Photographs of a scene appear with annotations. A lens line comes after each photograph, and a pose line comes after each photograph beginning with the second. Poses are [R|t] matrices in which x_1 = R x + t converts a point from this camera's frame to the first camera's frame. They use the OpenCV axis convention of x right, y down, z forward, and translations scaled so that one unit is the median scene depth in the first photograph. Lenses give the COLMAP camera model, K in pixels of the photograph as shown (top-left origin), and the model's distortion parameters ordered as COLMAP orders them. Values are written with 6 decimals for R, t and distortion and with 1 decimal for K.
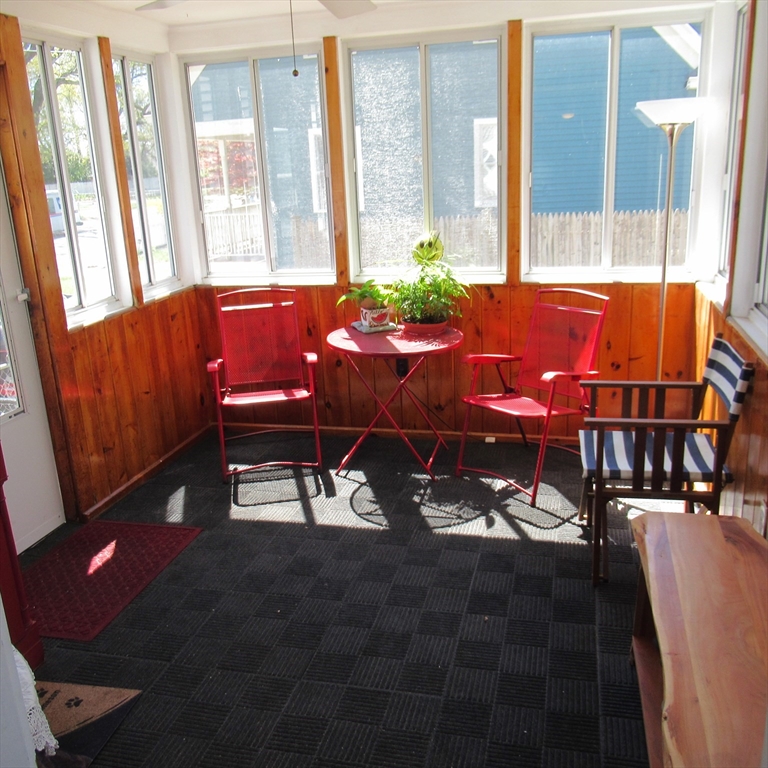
lens RADIAL K [[759.2, 0, 390.8], [0, 759.2, 387.3], [0, 0, 1]] dist [-0.010683, 0.000000]
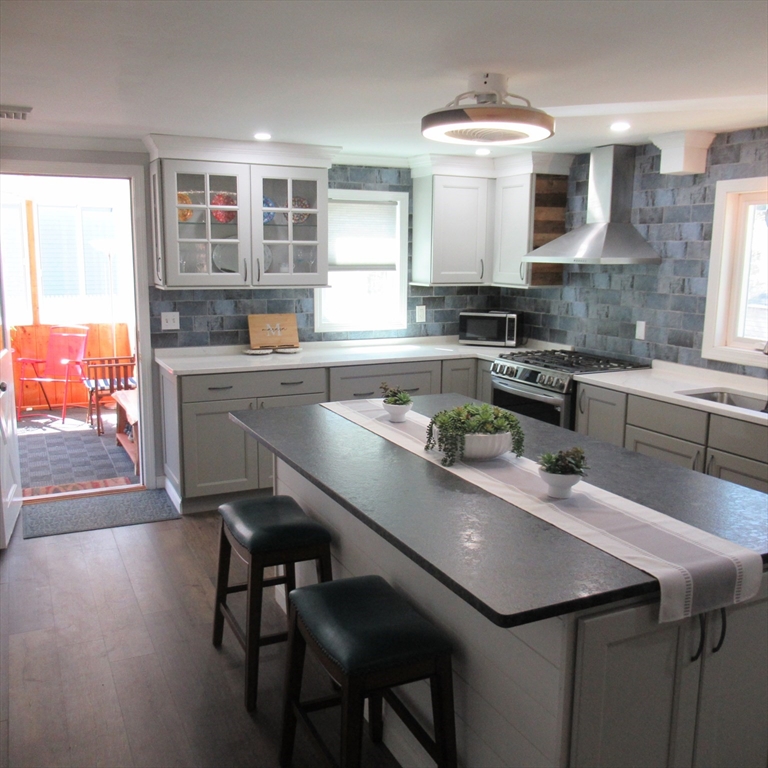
lens RADIAL K [[759.2, 0, 387.8], [0, 759.2, 384.2], [0, 0, 1]] dist [-0.010683, 0.000000]
pose [[0.767283, -0.063476, 0.638160, -0.410133], [0.150625, 0.985091, -0.083117, 0.321310], [-0.623370, 0.159897, 0.765404, -1.069046]]
